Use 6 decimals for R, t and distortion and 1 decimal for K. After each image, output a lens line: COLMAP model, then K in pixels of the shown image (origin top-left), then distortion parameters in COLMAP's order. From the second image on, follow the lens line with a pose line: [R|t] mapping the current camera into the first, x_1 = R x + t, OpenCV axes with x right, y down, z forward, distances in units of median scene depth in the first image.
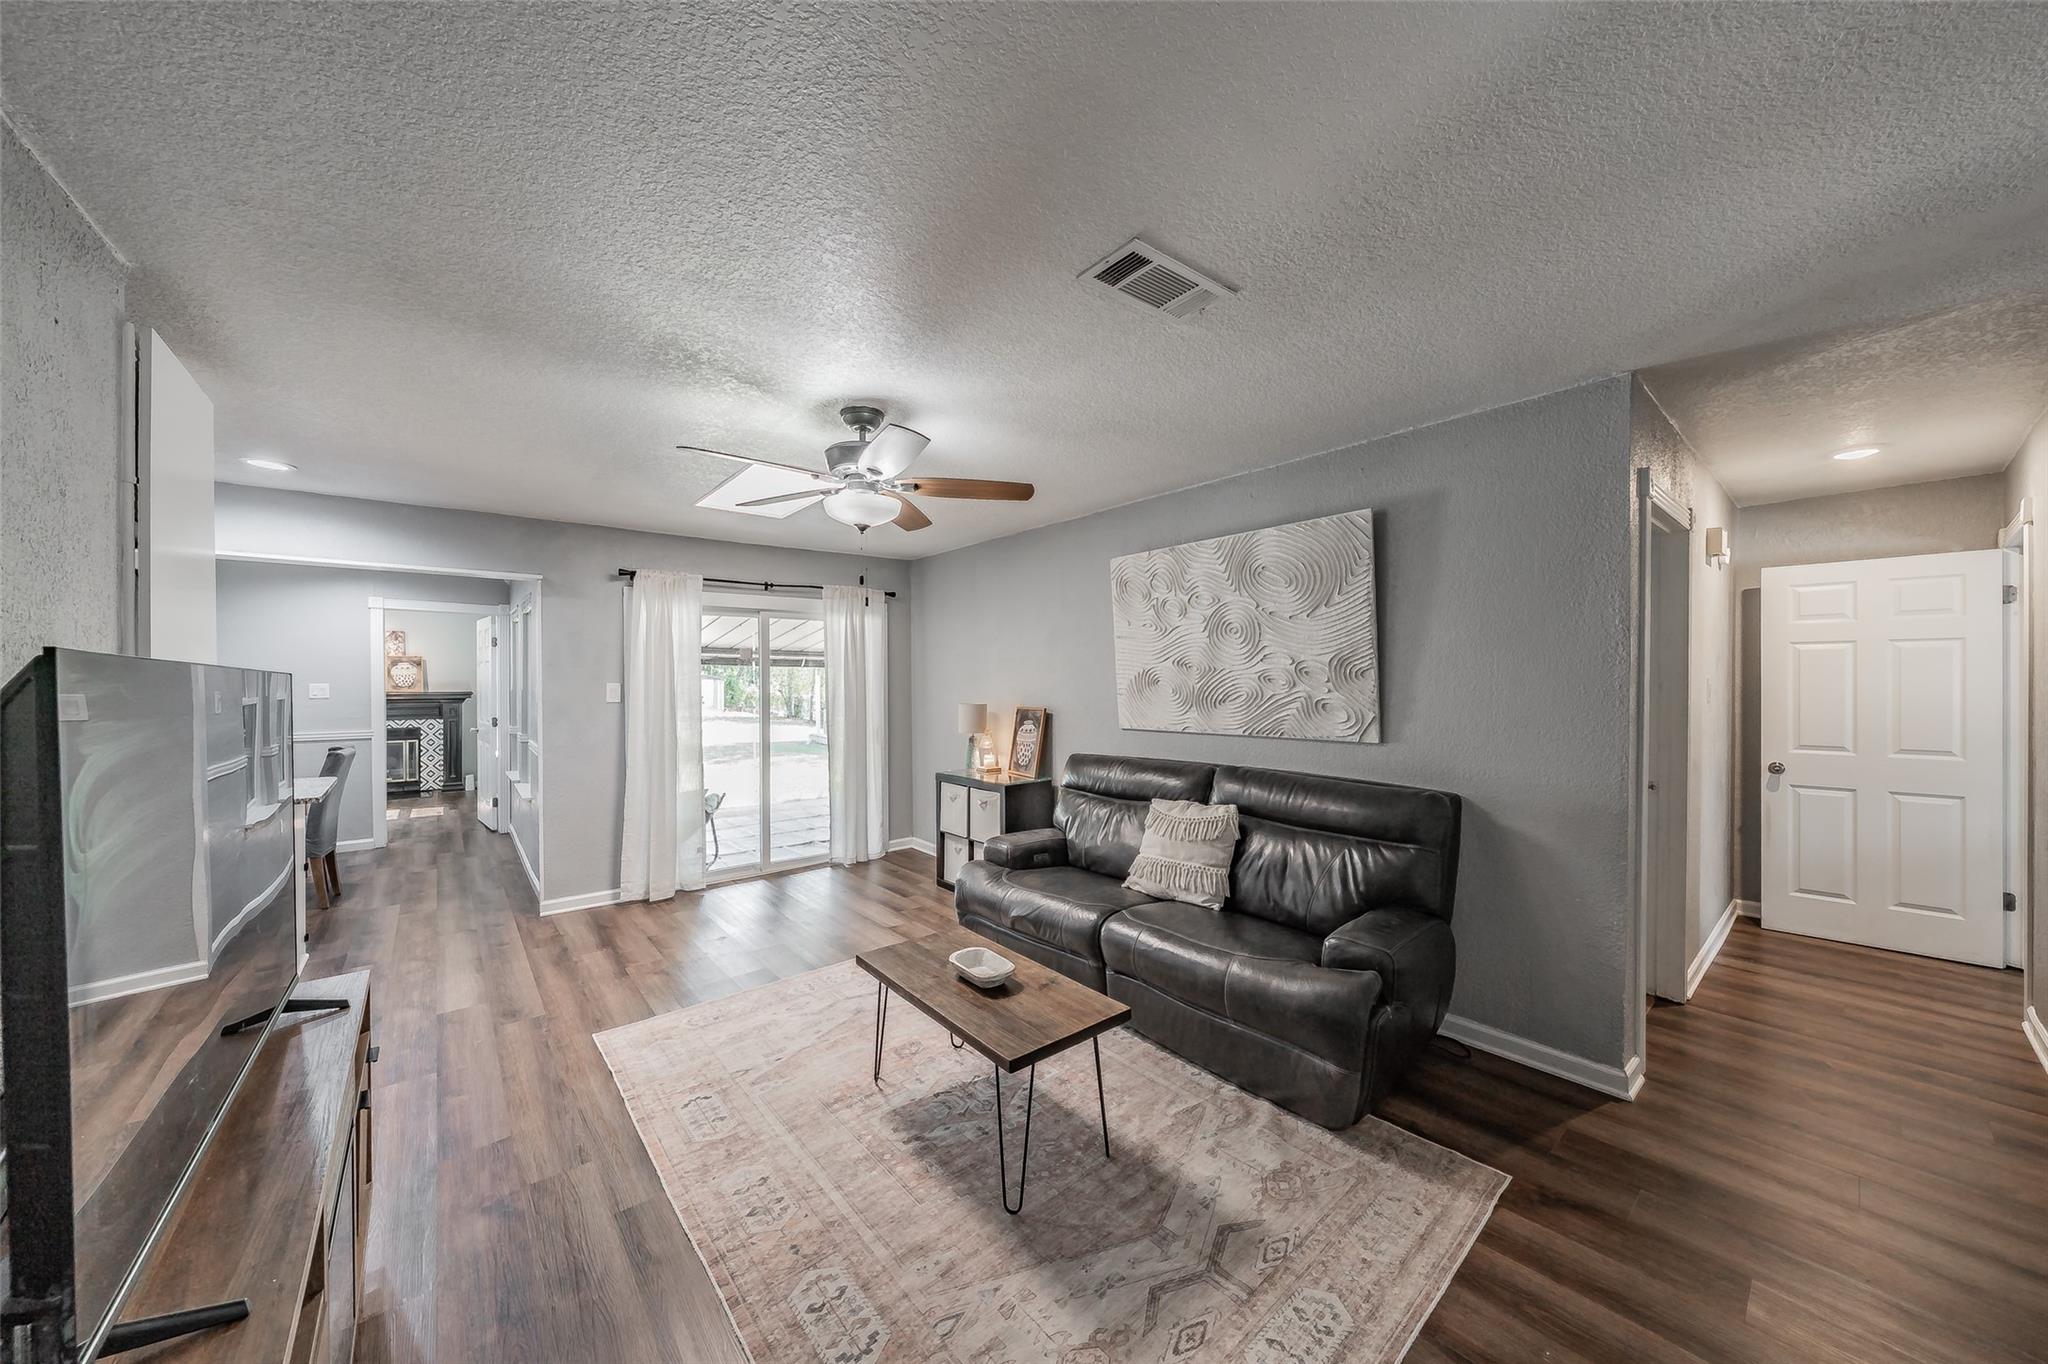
lens RADIAL K [[697.2, 0, 979.7], [0, 697.2, 687.1], [0, 0, 1]] dist [-0.000740, 0.000297]
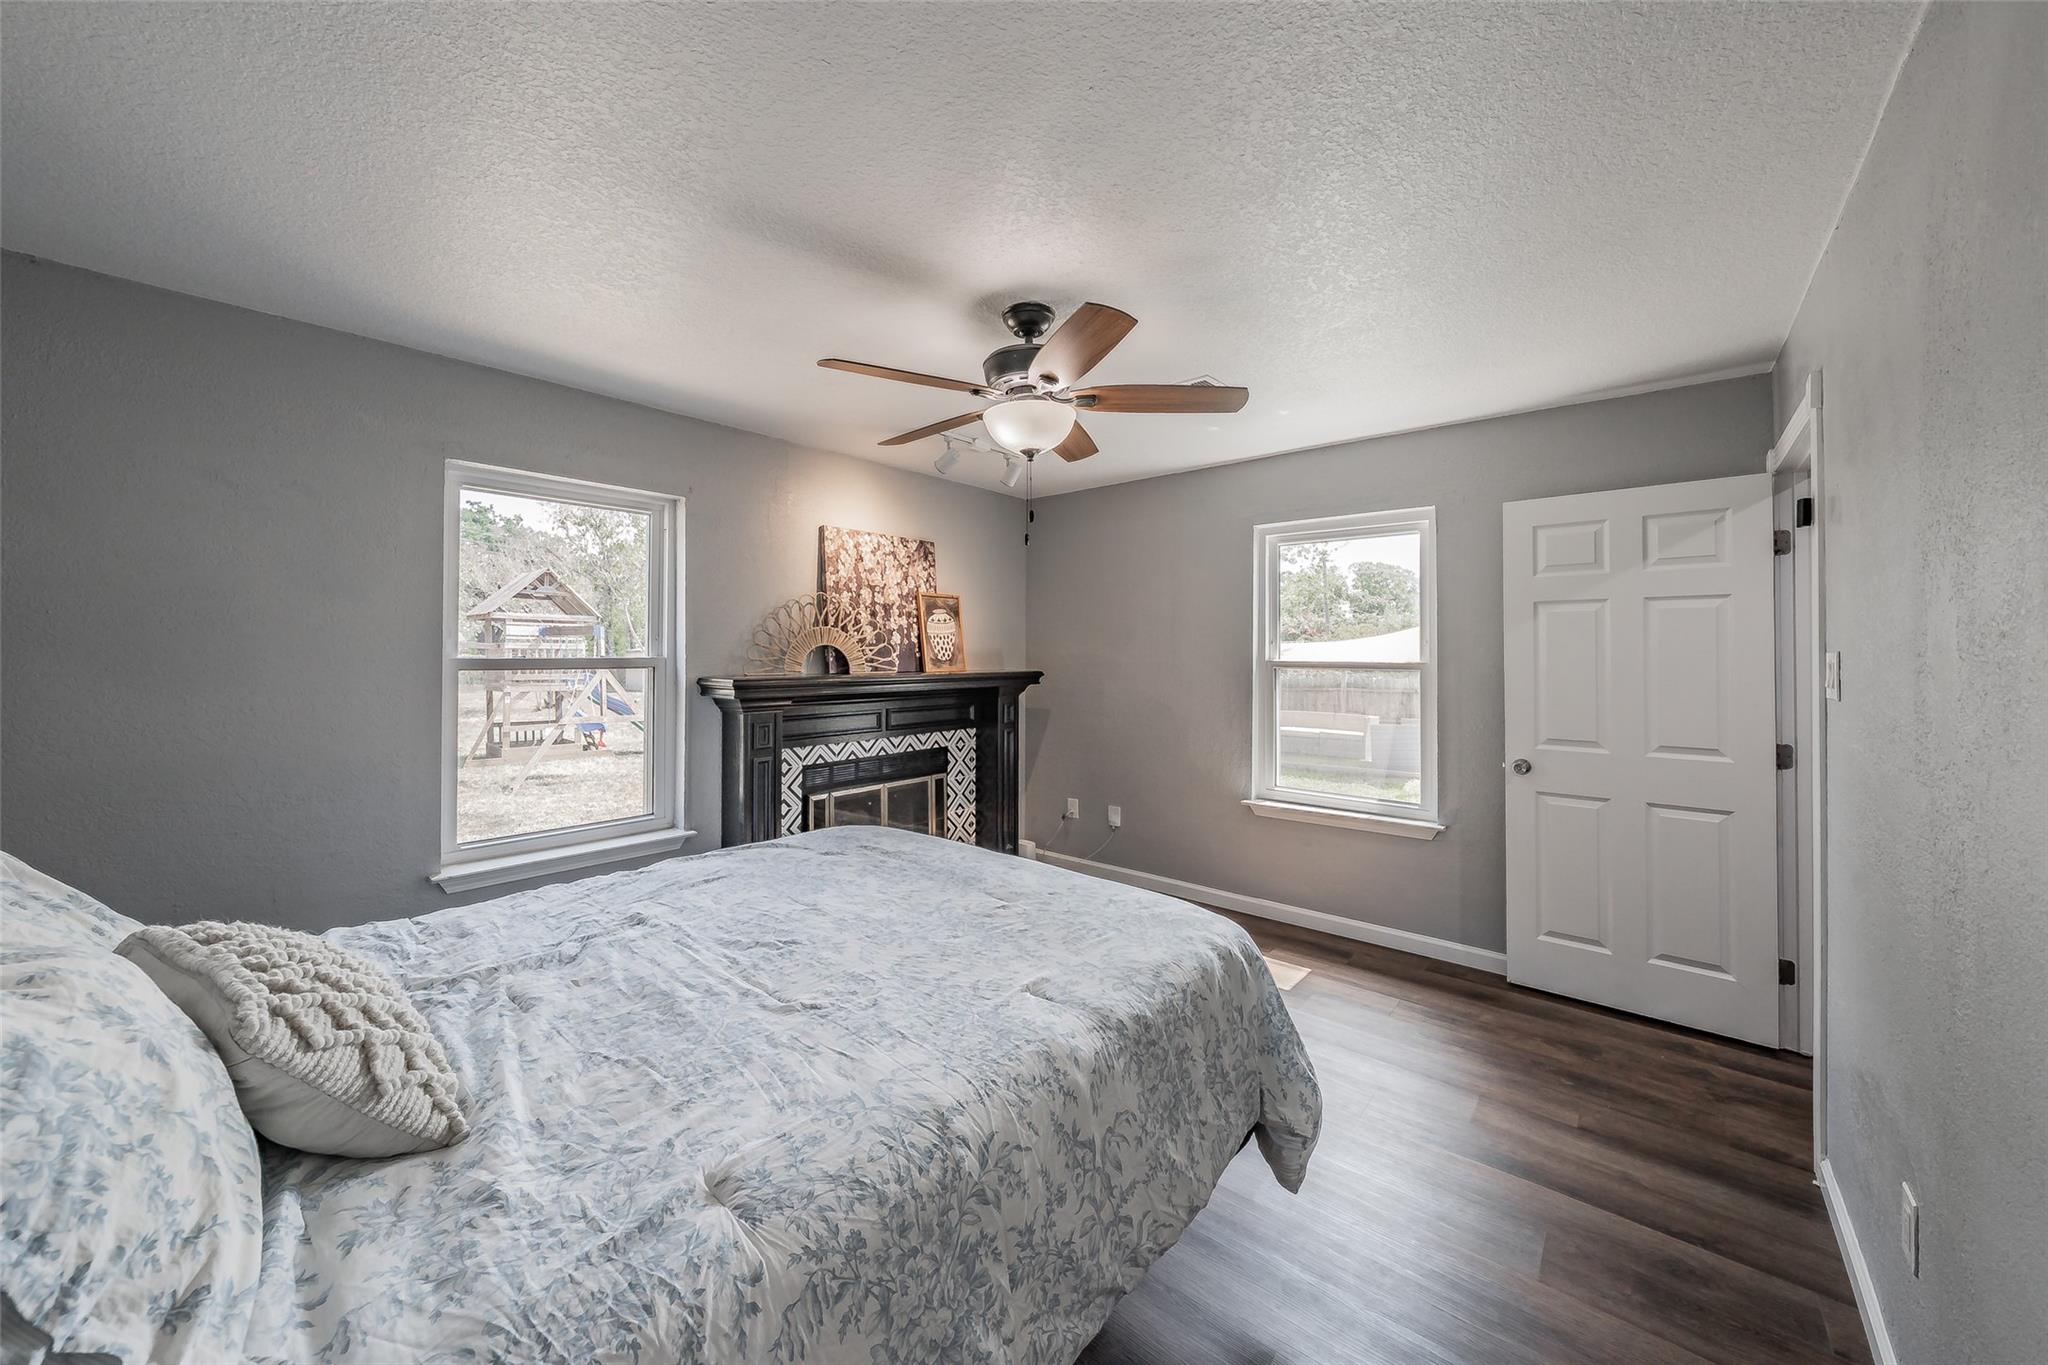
lens RADIAL K [[735.0, 0, 1011.5], [0, 735.0, 646.0], [0, 0, 1]] dist [0.002536, -0.000425]
pose [[0.979796, 0.001613, 0.199993, -1.641858], [0.002364, 0.999804, -0.019650, -0.001339], [-0.199985, 0.019726, 0.979600, 0.962832]]
